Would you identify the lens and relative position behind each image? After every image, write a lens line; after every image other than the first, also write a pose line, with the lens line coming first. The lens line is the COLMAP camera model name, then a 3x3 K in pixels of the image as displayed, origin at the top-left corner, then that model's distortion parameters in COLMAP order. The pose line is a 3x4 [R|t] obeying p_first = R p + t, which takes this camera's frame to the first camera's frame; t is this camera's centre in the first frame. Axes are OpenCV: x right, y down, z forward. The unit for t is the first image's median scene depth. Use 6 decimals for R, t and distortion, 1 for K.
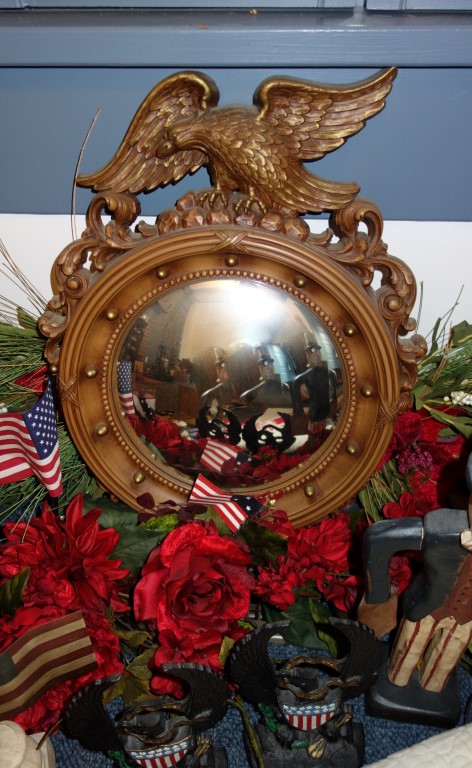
lens RADIAL K [[636.0, 0, 236.0], [0, 636.0, 384.0], [0, 0, 1]] dist [-0.006658, 0.011878]
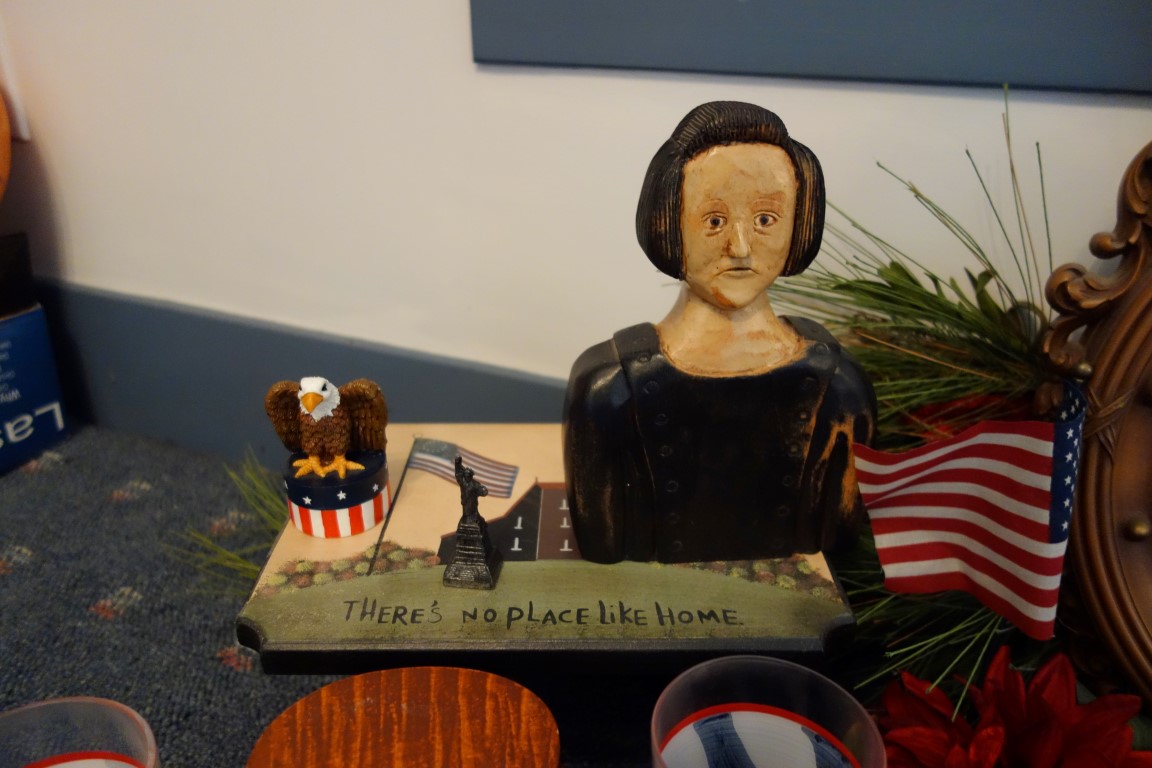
lens RADIAL K [[908.5, 0, 576.0], [0, 908.5, 384.0], [0, 0, 1]] dist [0.009493, -0.005609]
pose [[0.931645, 0.166580, -0.322937, -0.437188], [-0.241926, 0.947473, -0.209205, 0.233374], [0.271124, 0.273031, 0.923009, 0.272564]]
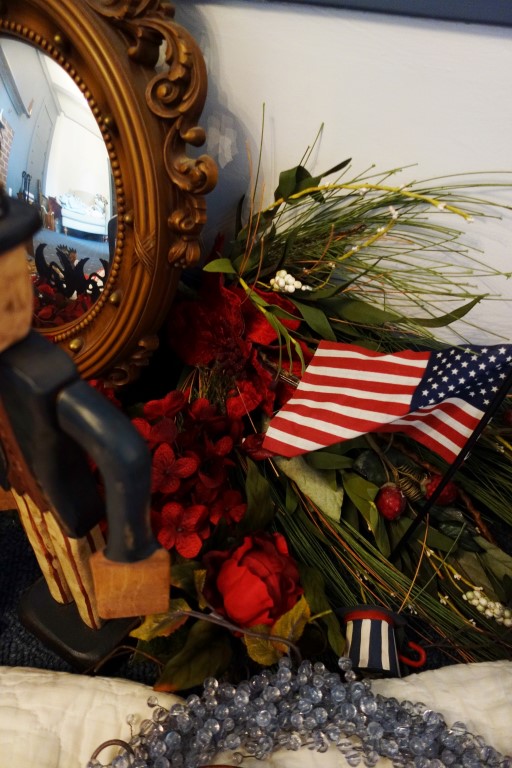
lens RADIAL K [[601.3, 0, 256.0], [0, 601.3, 384.0], [0, 0, 1]] dist [0.015218, 0.004713]
pose [[0.904760, 0.298925, -0.303403, 0.637358], [-0.299951, 0.952921, 0.044392, 0.127544], [0.302389, 0.050842, 0.951828, 0.381901]]
